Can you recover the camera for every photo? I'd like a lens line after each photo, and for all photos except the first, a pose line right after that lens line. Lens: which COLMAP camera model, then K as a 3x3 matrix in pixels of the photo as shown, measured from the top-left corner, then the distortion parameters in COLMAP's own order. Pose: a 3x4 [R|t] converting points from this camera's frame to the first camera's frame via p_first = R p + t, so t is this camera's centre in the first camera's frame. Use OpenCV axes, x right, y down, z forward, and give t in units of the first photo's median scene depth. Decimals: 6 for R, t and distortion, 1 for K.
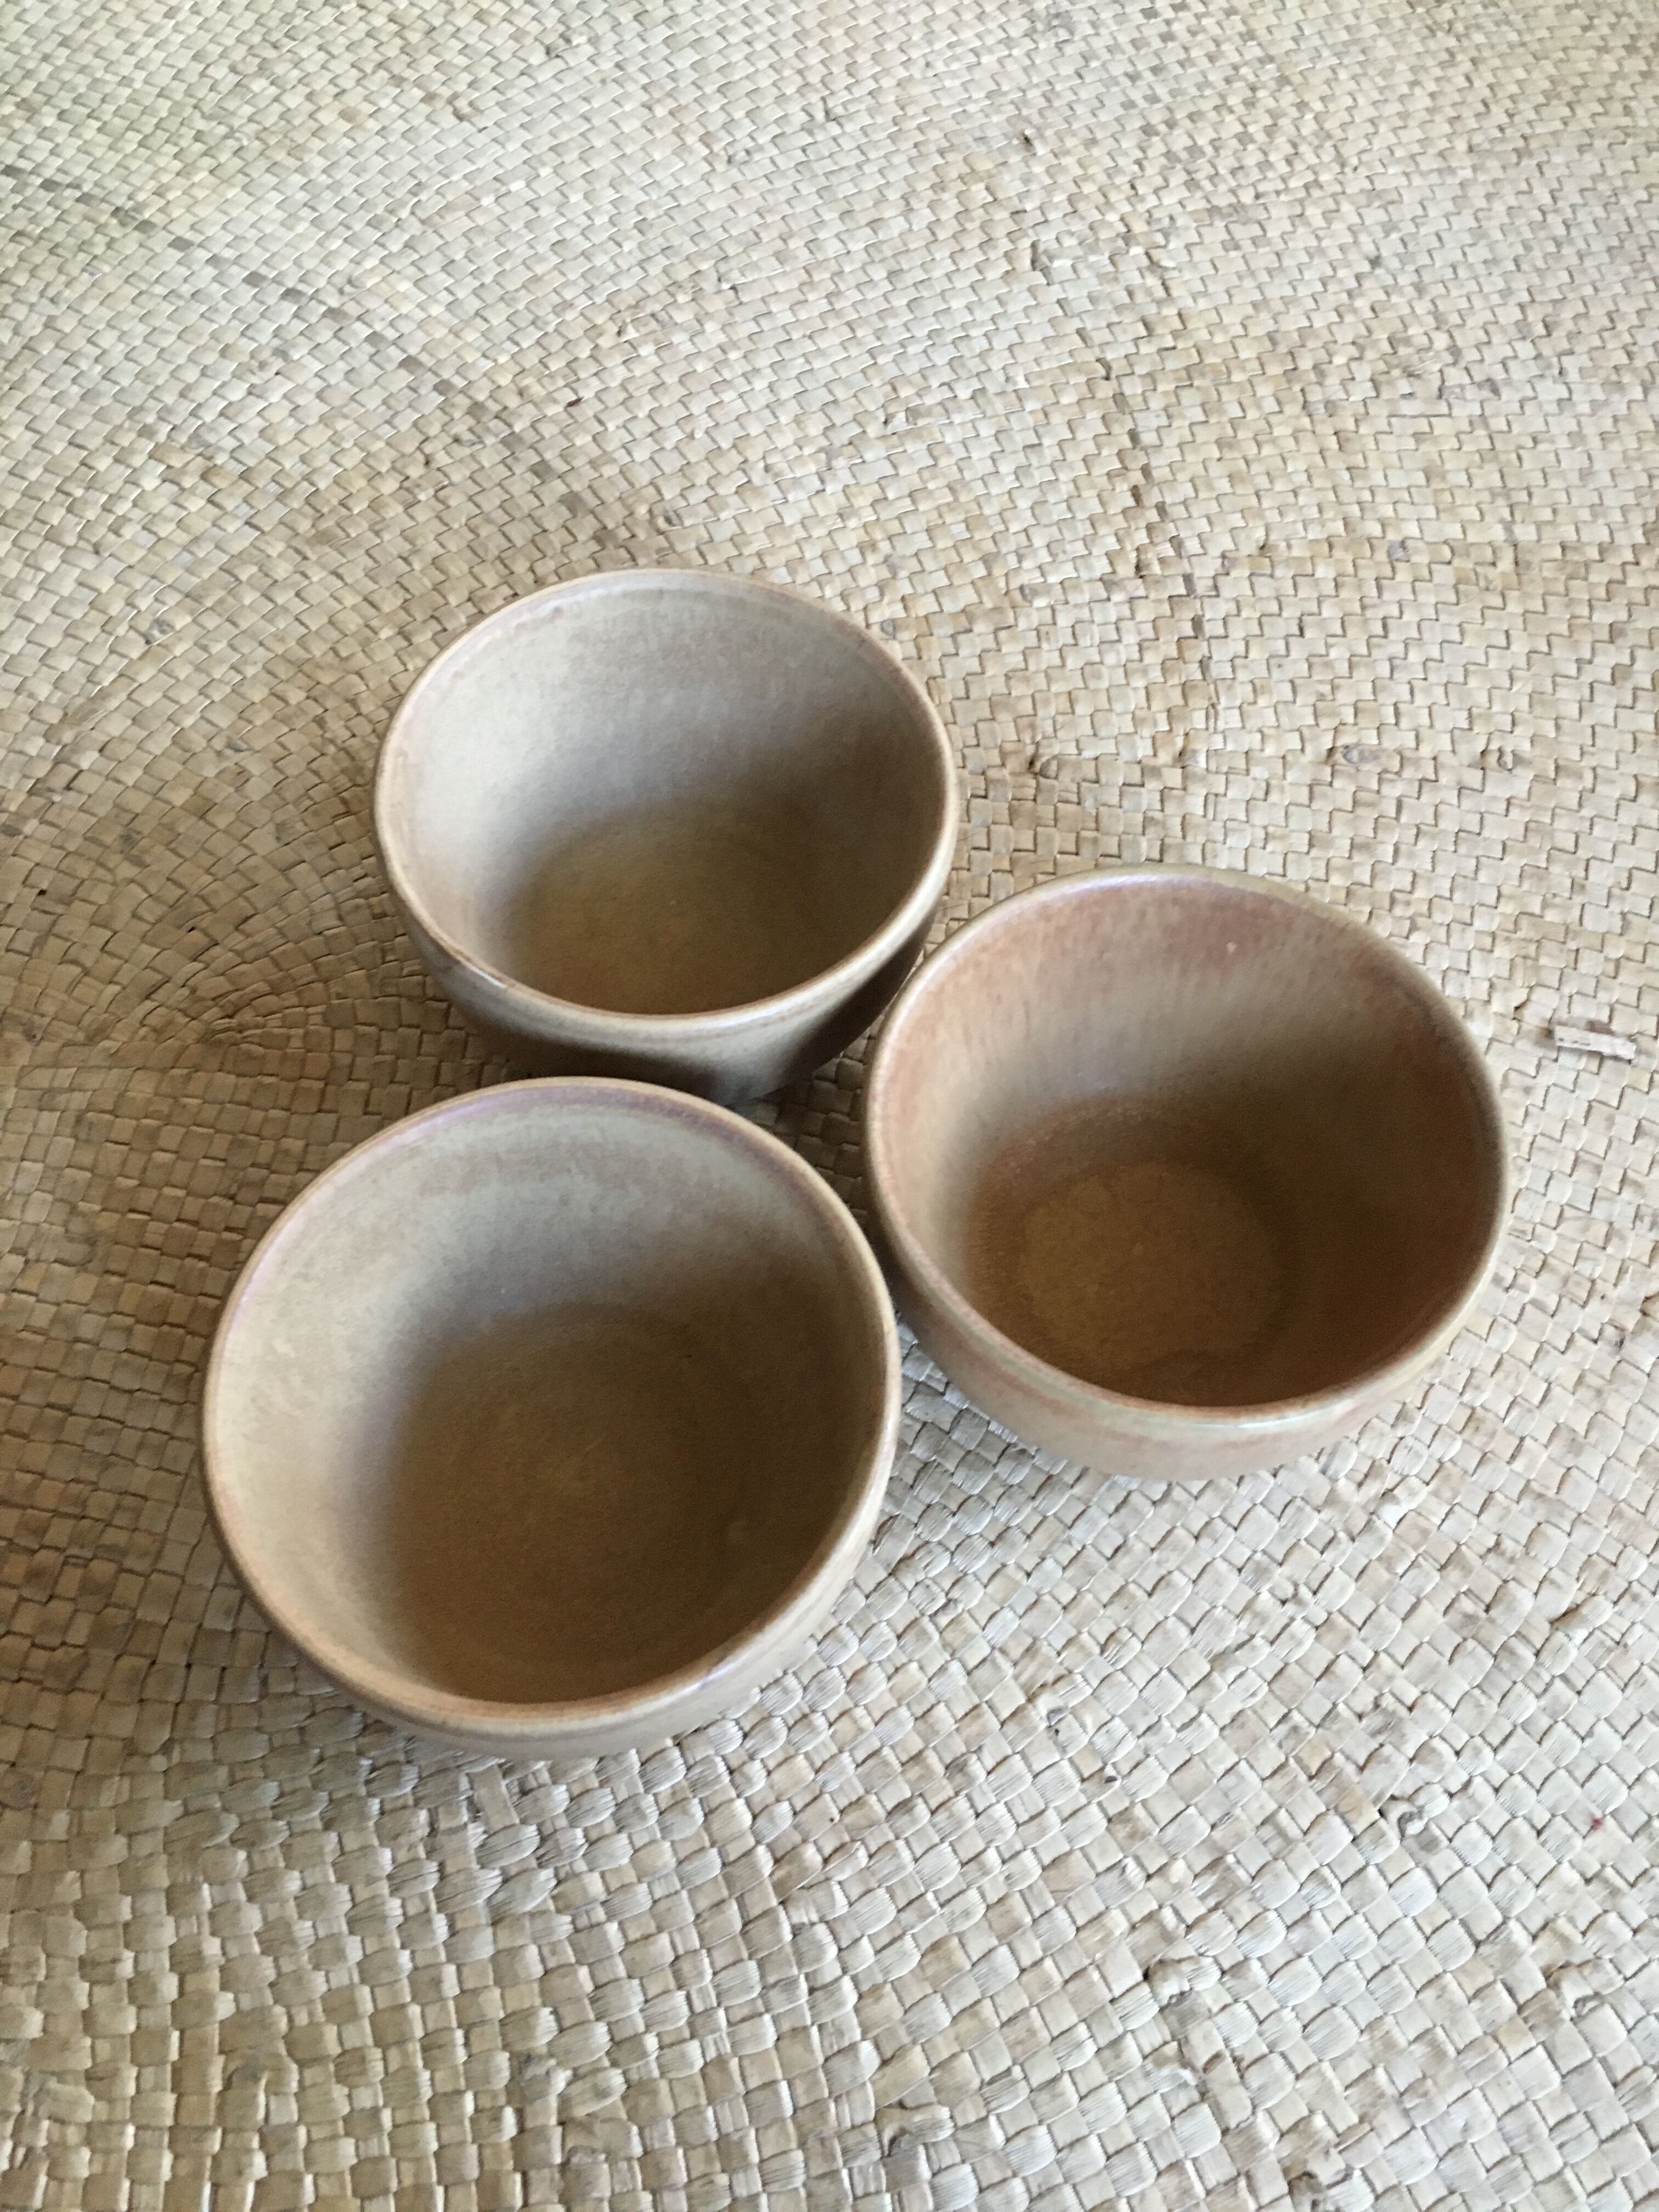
lens RADIAL K [[1945.7, 0, 826.6], [0, 1945.7, 1105.6], [0, 0, 1]] dist [0.070196, -0.118182]
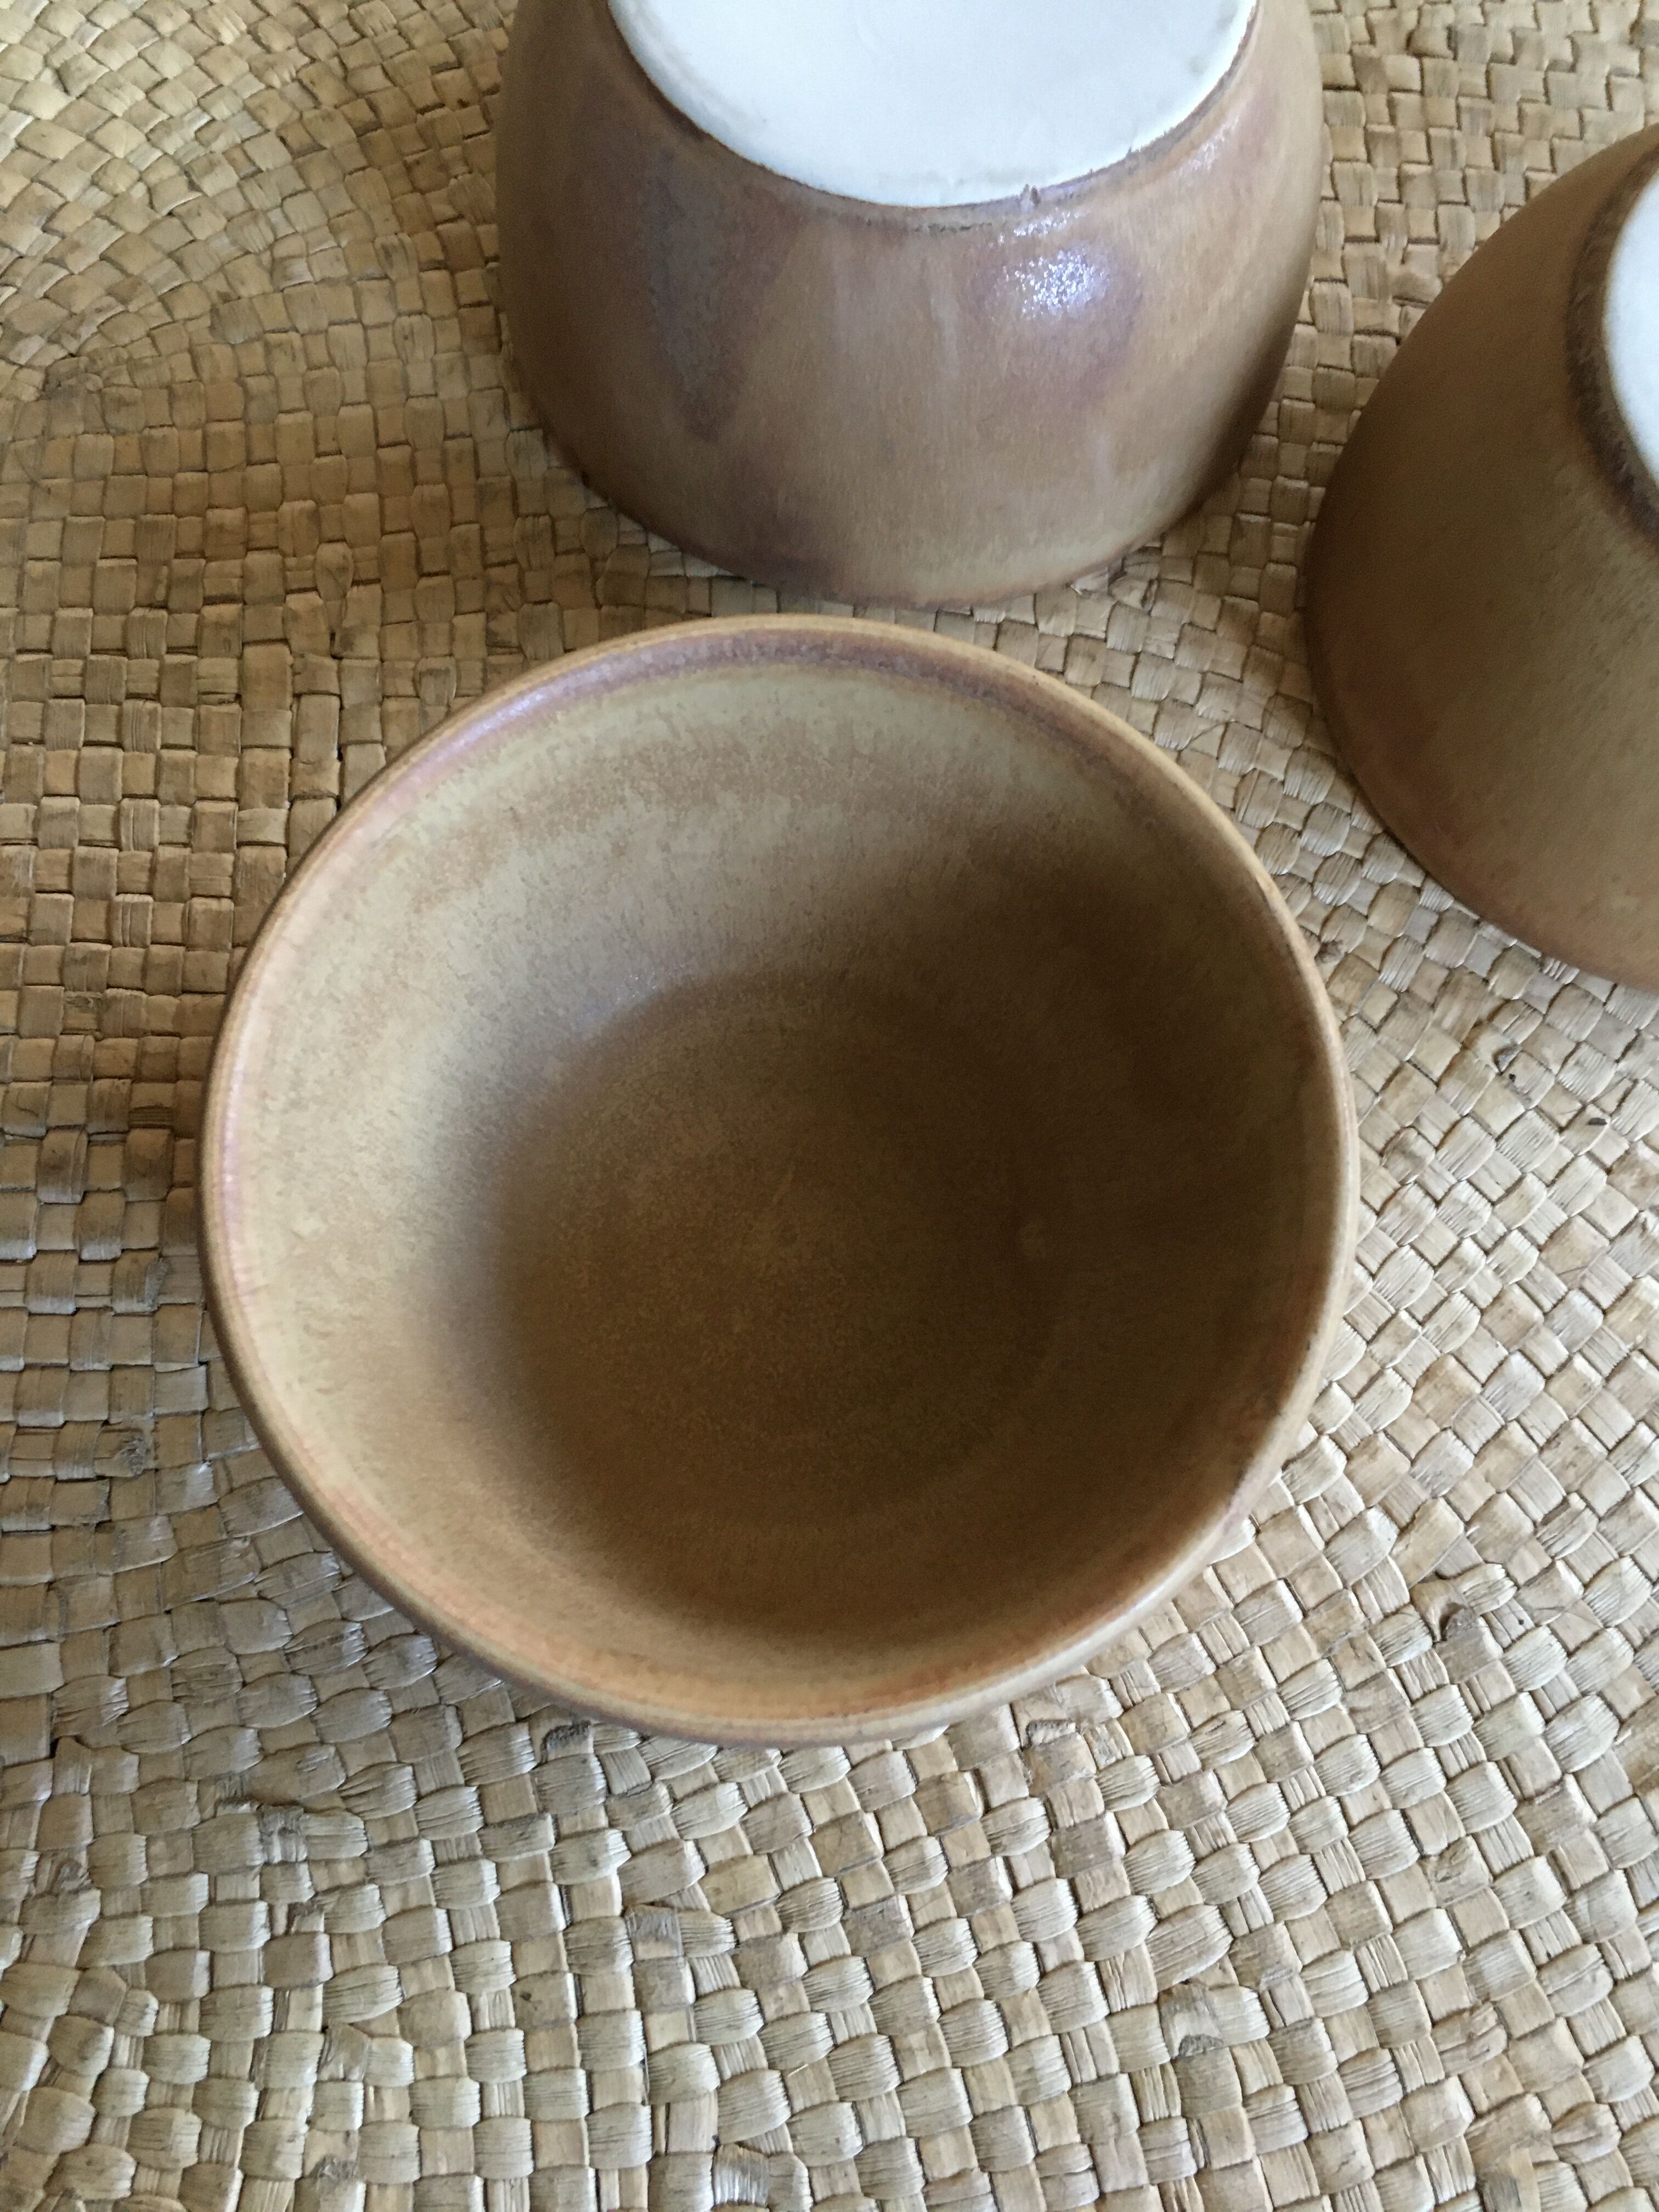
lens RADIAL K [[1945.7, 0, 811.8], [0, 1945.7, 1137.9], [0, 0, 1]] dist [0.070196, -0.118182]
pose [[0.975097, -0.208575, 0.075376, -0.192306], [0.186766, 0.955563, 0.228074, 0.120954], [-0.119597, -0.208317, 0.970722, 0.303872]]
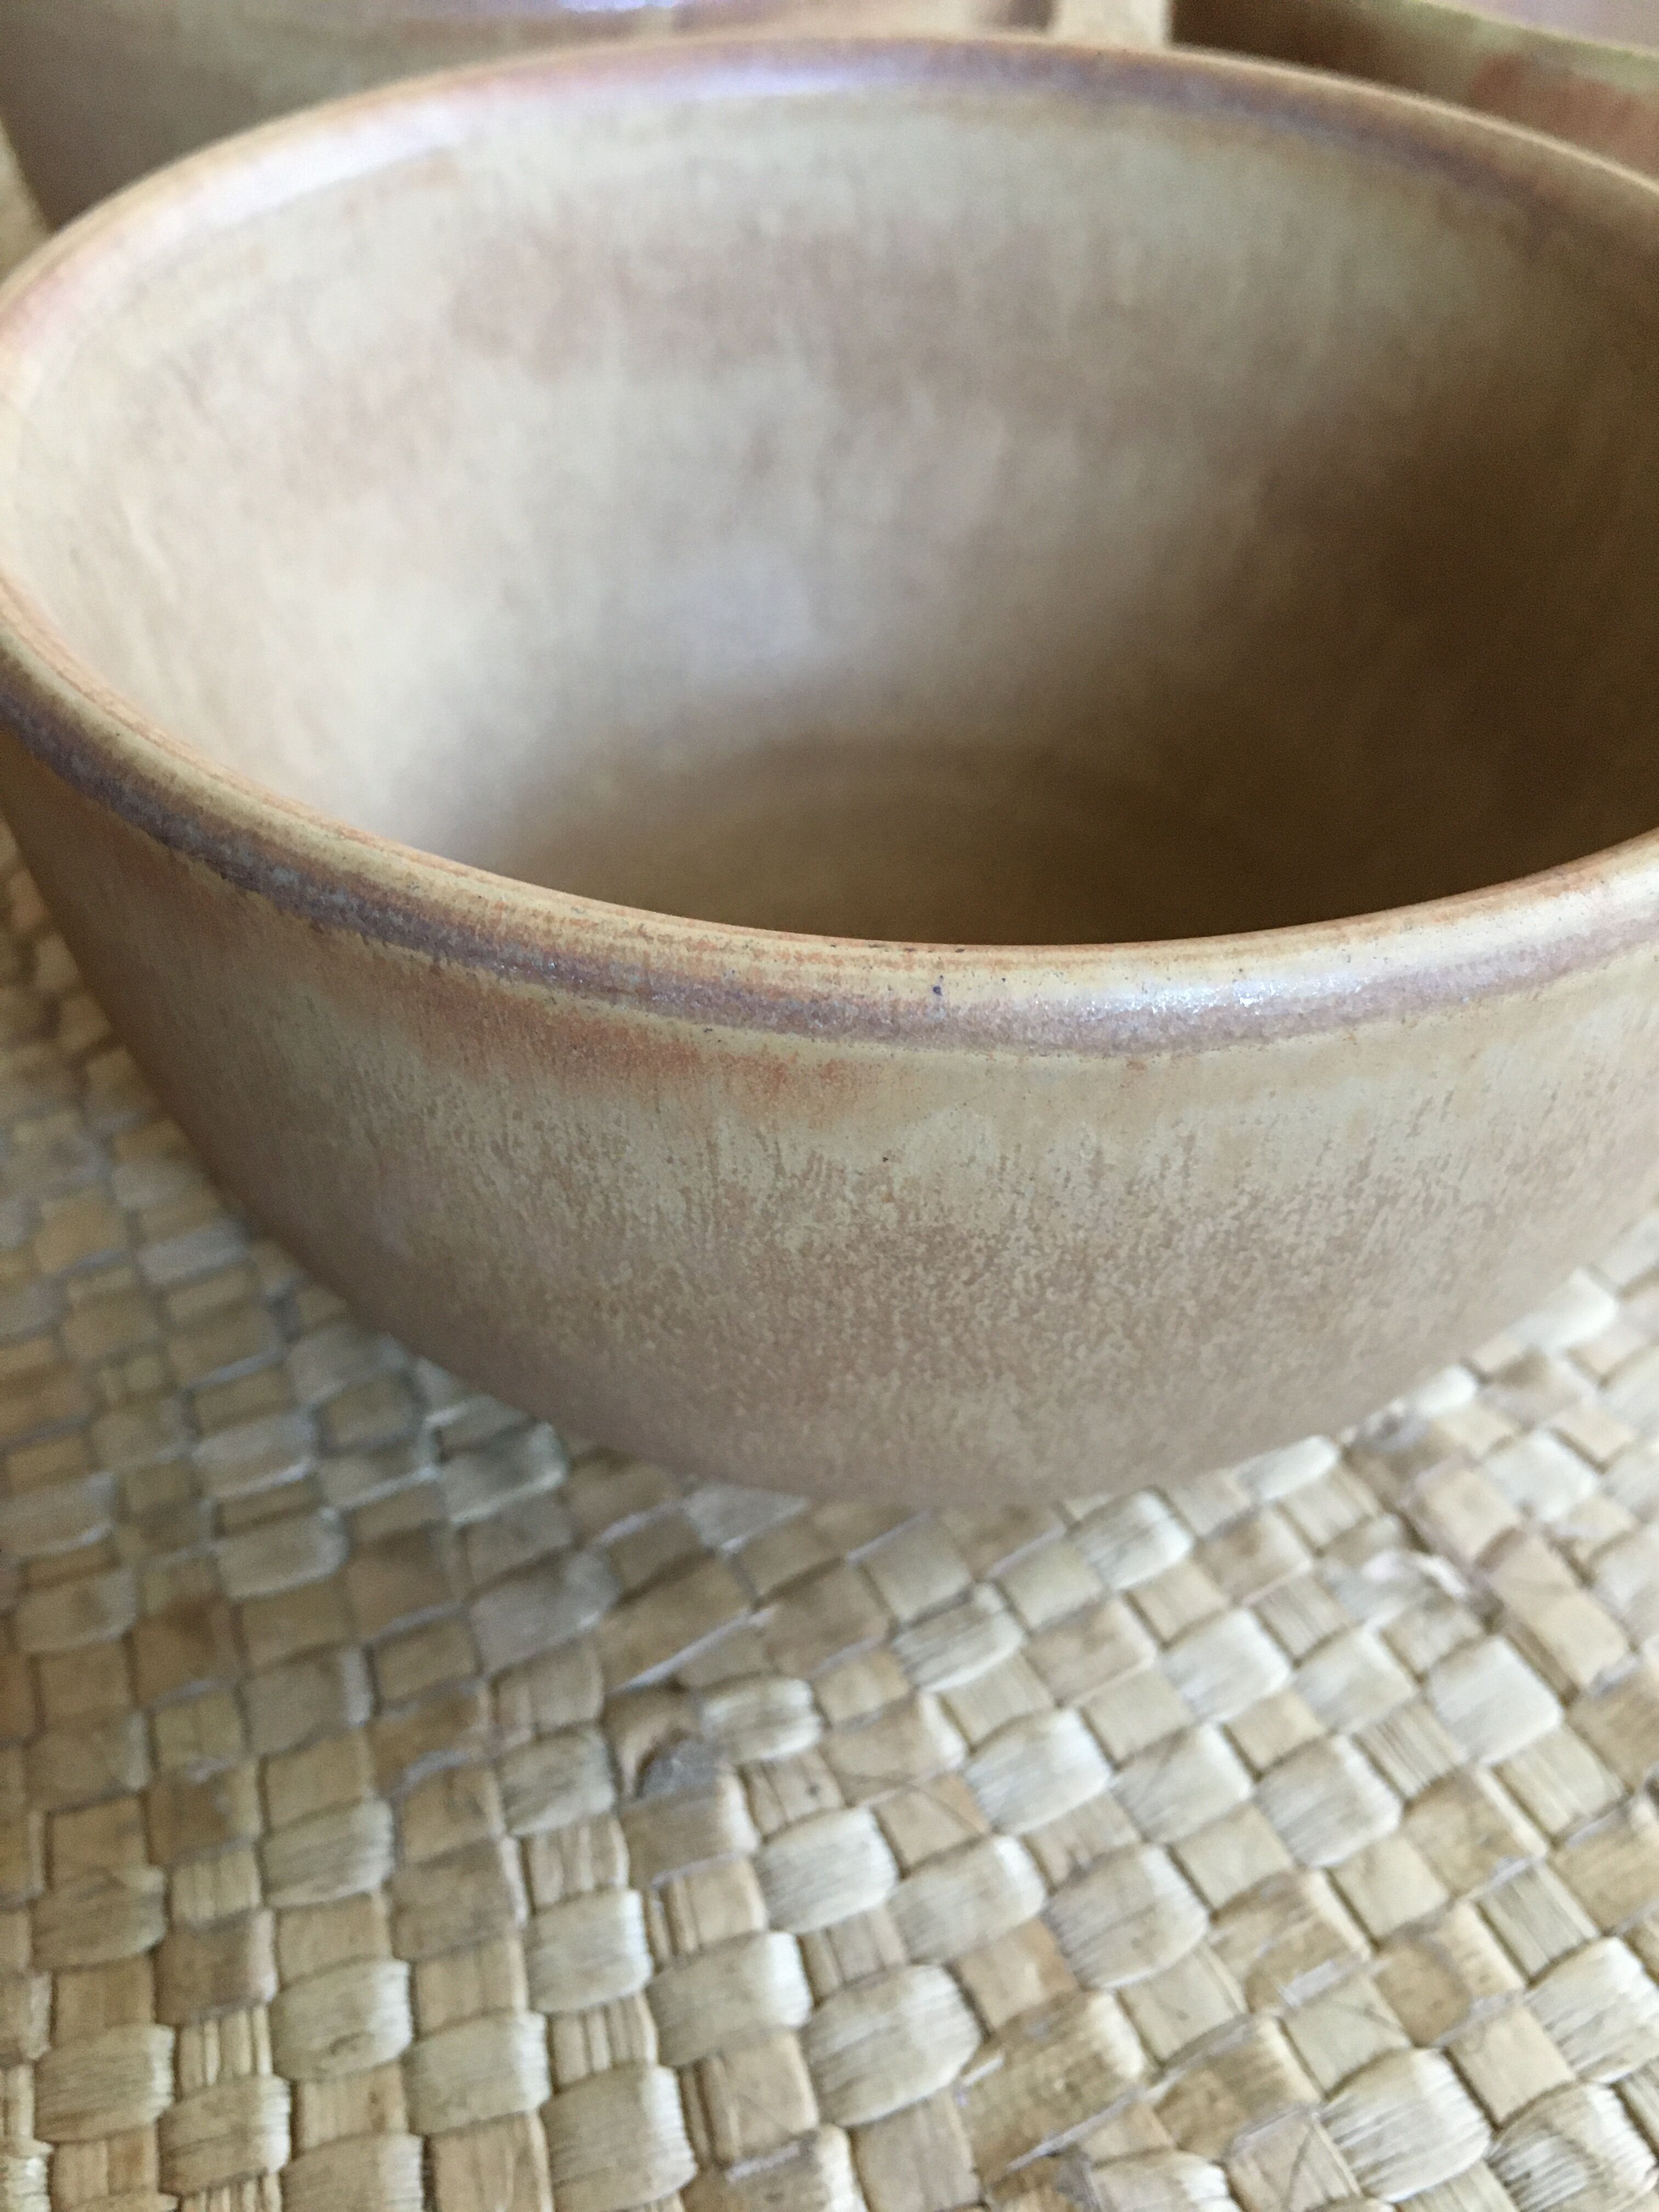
lens RADIAL K [[2011.7, 0, 834.5], [0, 2011.7, 1135.6], [0, 0, 1]] dist [0.006564, -0.058689]
pose [[0.998209, -0.046033, 0.038206, 0.051646], [0.055018, 0.957200, -0.284152, 0.462630], [-0.023490, 0.285745, 0.958018, 0.549024]]
